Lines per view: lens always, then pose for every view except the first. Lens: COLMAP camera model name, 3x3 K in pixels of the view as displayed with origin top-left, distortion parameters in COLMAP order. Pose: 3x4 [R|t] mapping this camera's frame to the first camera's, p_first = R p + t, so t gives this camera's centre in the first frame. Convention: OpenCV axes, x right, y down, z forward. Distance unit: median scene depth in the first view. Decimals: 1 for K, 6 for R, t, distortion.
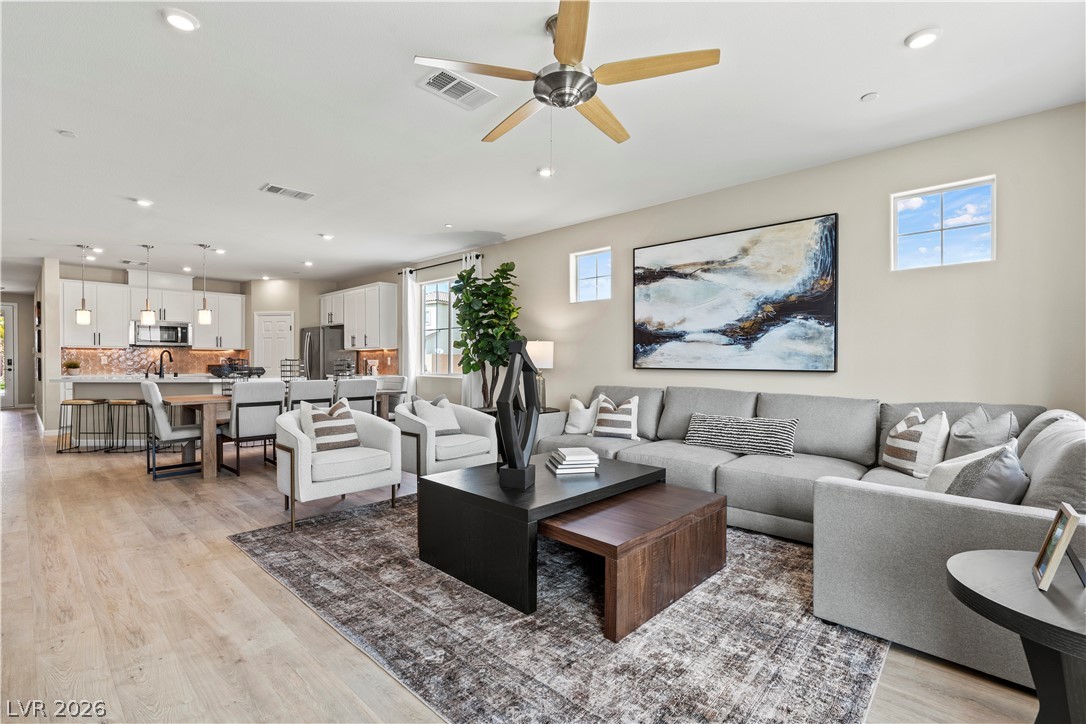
lens RADIAL K [[490.8, 0, 546.1], [0, 490.8, 365.4], [0, 0, 1]] dist [-0.009863, 0.003628]
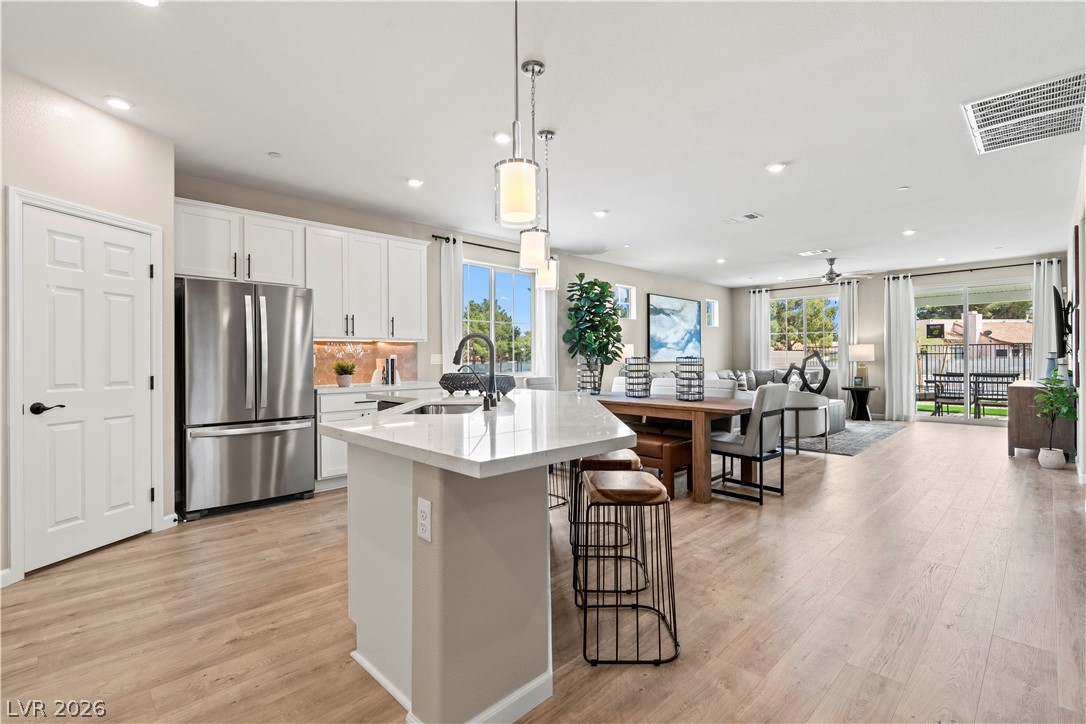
lens RADIAL K [[490.8, 0, 548.0], [0, 490.8, 355.7], [0, 0, 1]] dist [-0.009863, 0.003628]
pose [[0.052027, 0.001604, 0.998644, -1.674472], [0.014276, 0.999895, -0.002350, -0.019150], [-0.998544, 0.014379, 0.051999, 1.349445]]
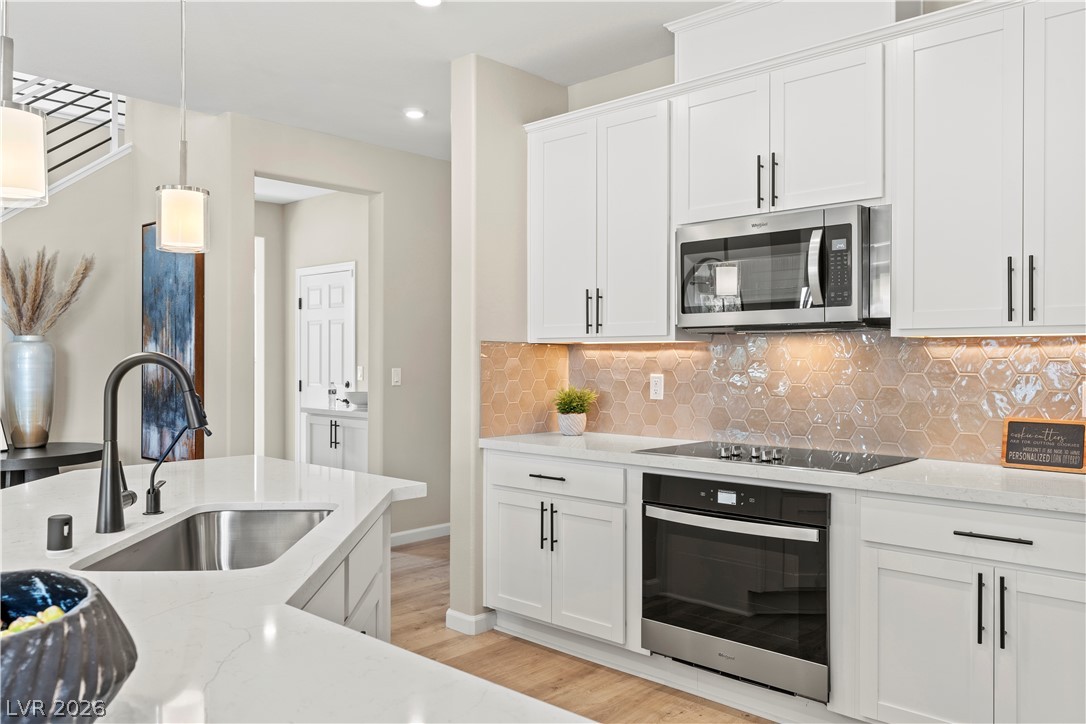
lens RADIAL K [[828.1, 0, 533.8], [0, 828.1, 358.9], [0, 0, 1]] dist [-0.009749, -0.004922]
pose [[-0.007130, 0.003657, -0.999968, -0.761886], [-0.008324, 0.999958, 0.003716, -0.047702], [0.999940, 0.008350, -0.007099, 1.635610]]
